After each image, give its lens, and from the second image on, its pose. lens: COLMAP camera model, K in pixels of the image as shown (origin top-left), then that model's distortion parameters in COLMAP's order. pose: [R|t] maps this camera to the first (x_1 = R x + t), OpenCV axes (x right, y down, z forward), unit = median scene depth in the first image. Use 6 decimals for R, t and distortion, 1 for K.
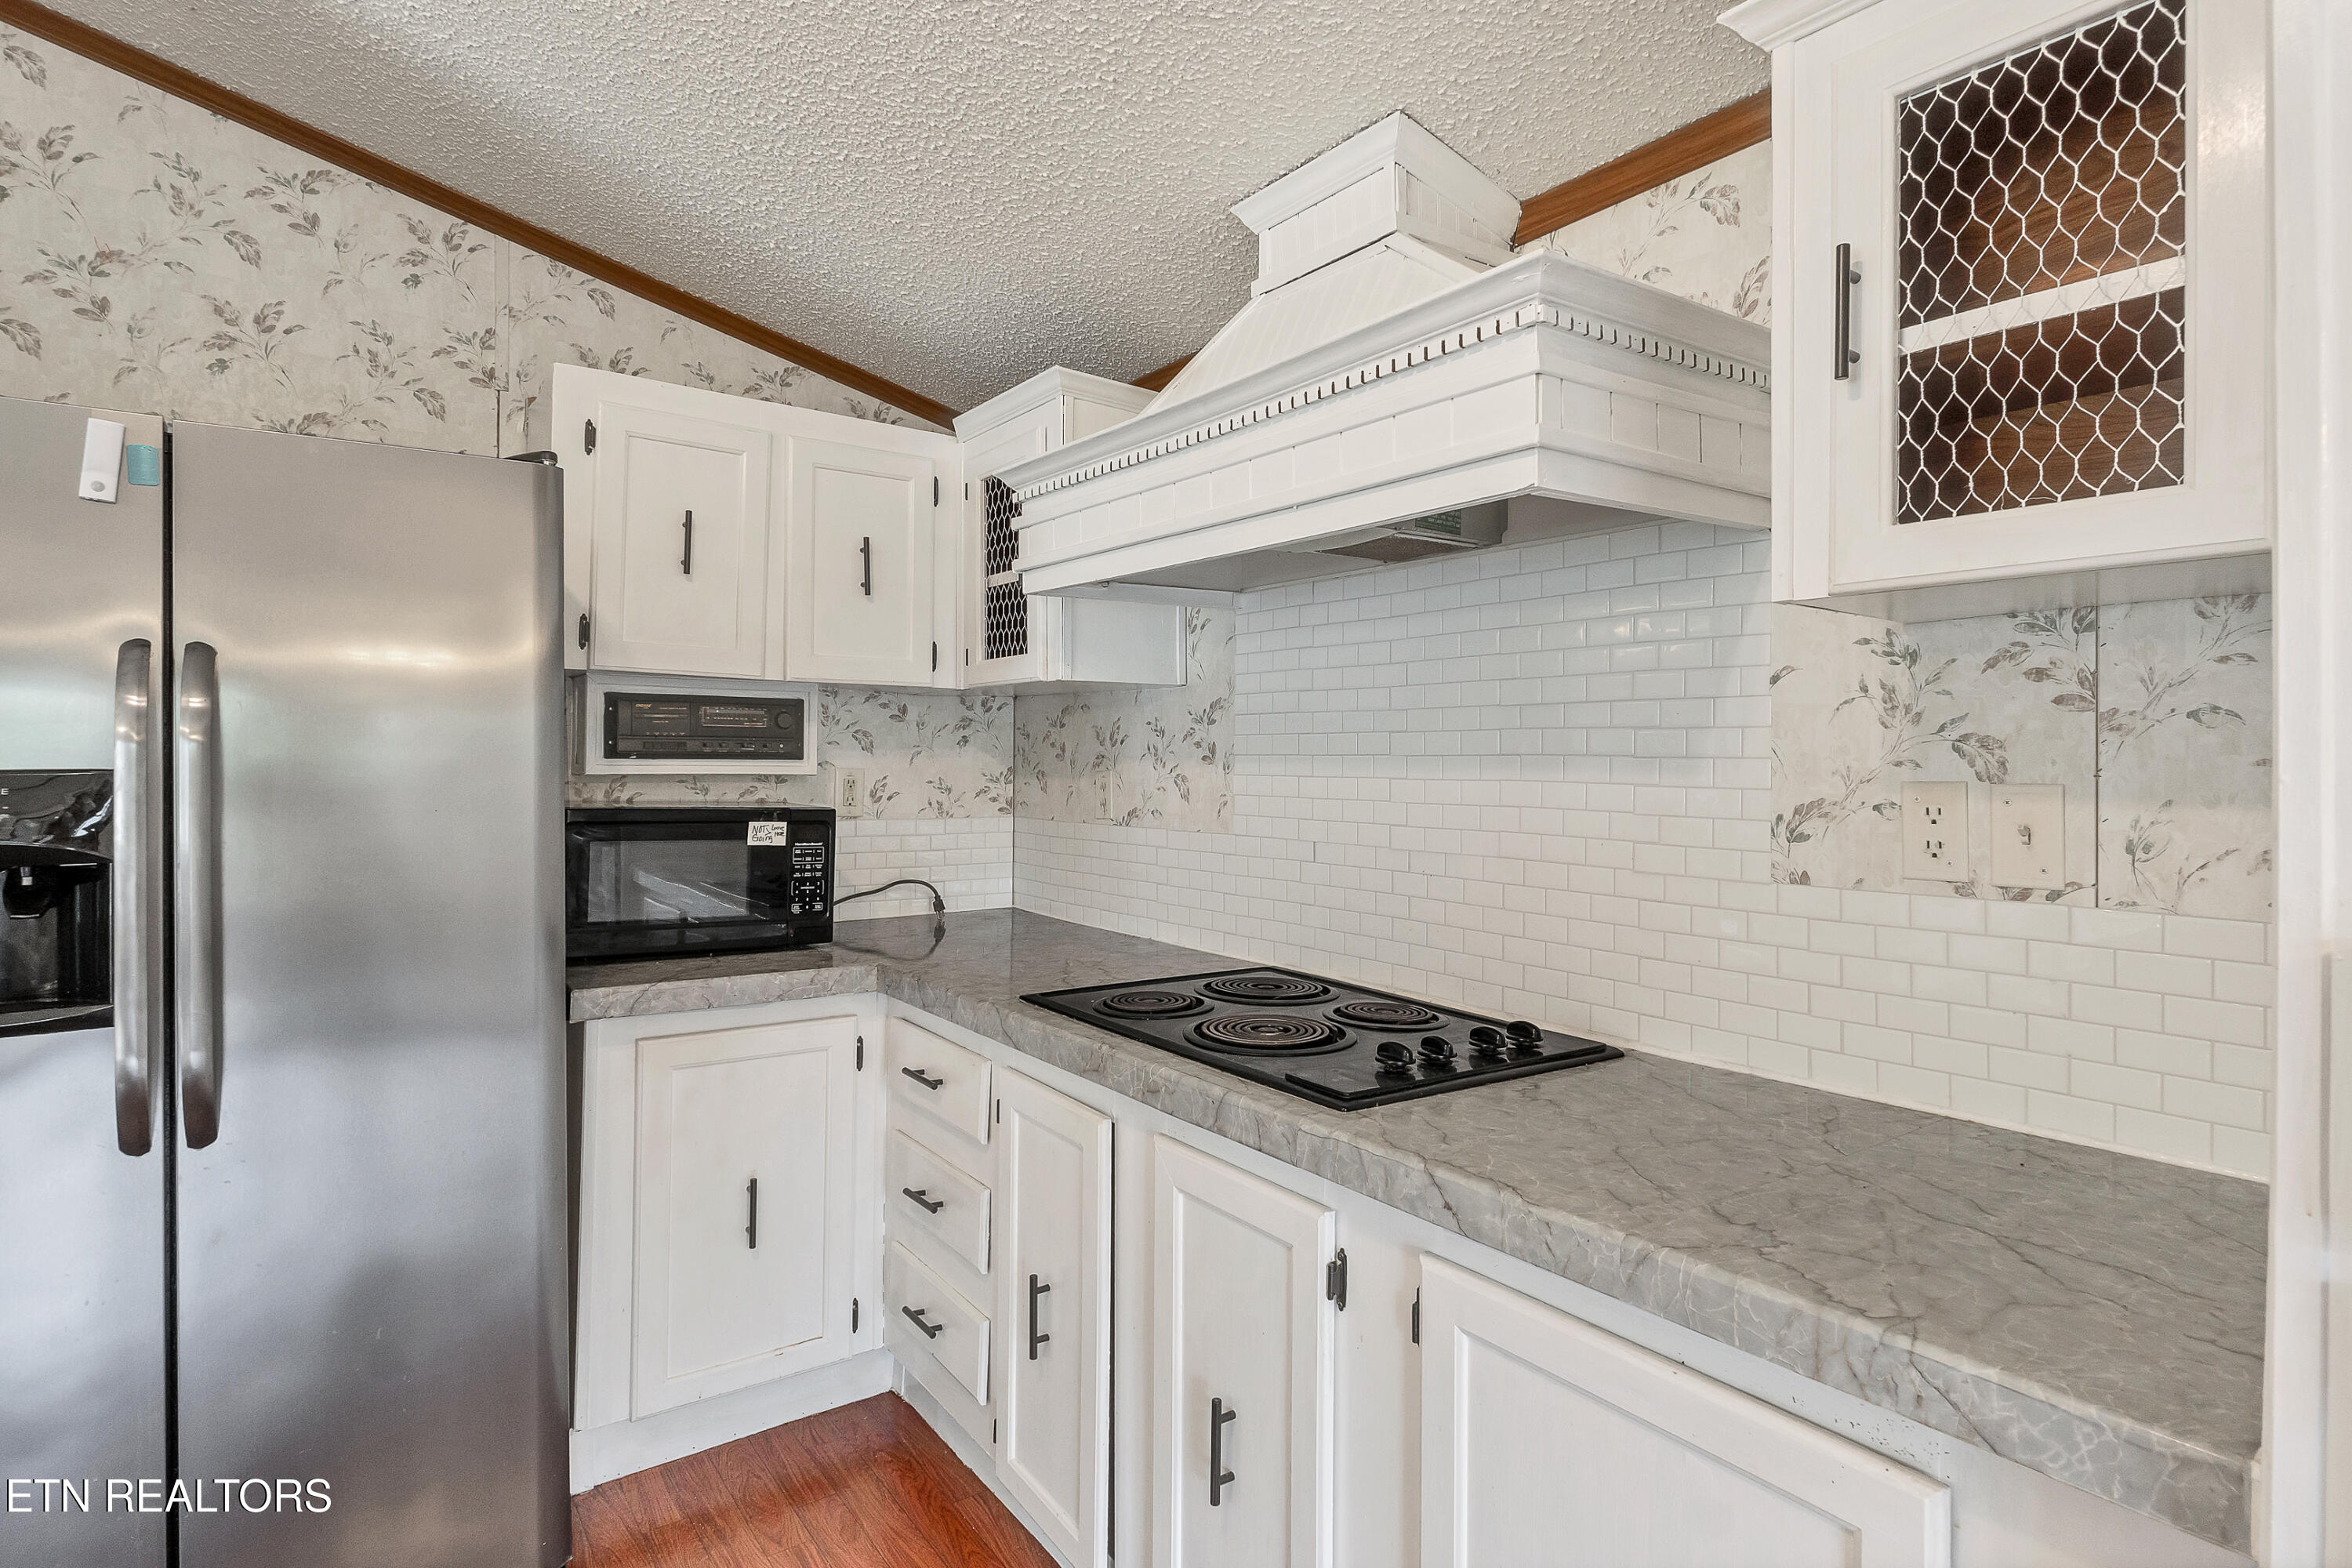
lens RADIAL K [[1175.2, 0, 1194.7], [0, 1175.2, 758.7], [0, 0, 1]] dist [-0.005934, -0.000447]
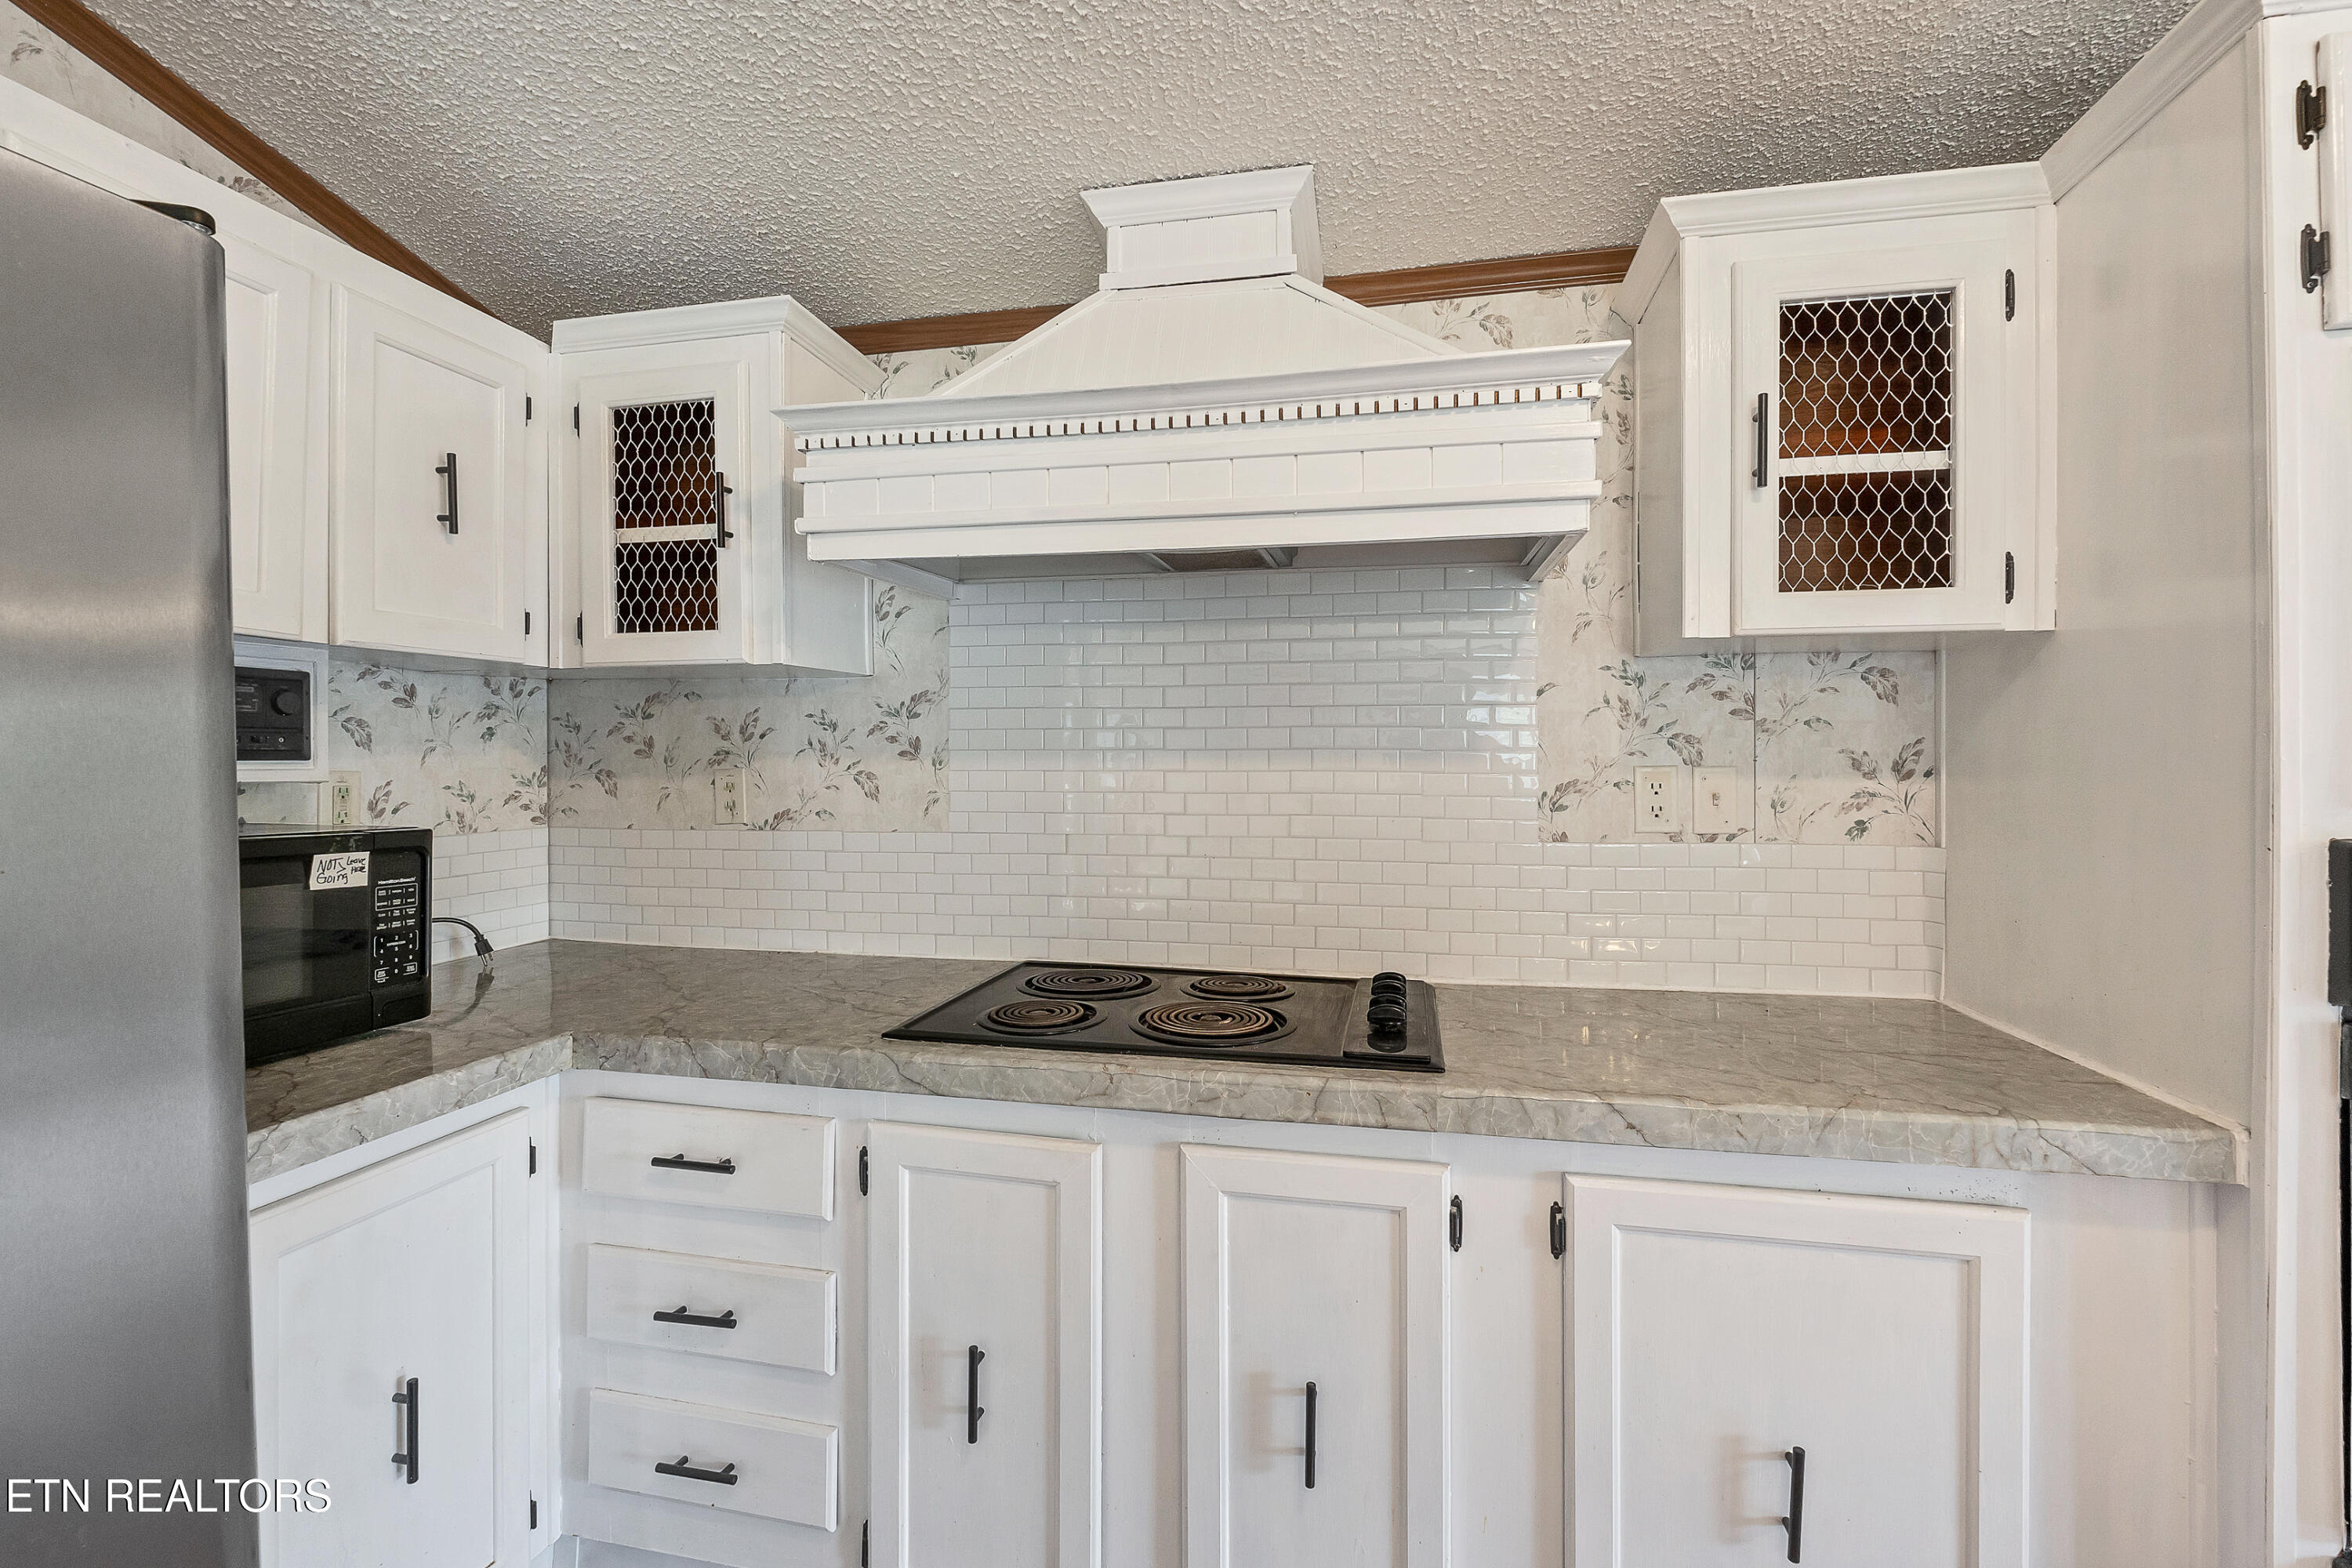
lens RADIAL K [[1017.5, 0, 1166.1], [0, 1017.5, 763.9], [0, 0, 1]] dist [-0.008078, -0.000601]
pose [[0.754686, -0.013730, 0.655943, -0.473924], [0.006043, 0.999884, 0.013976, -0.003064], [-0.656059, -0.006583, 0.754681, 0.309613]]
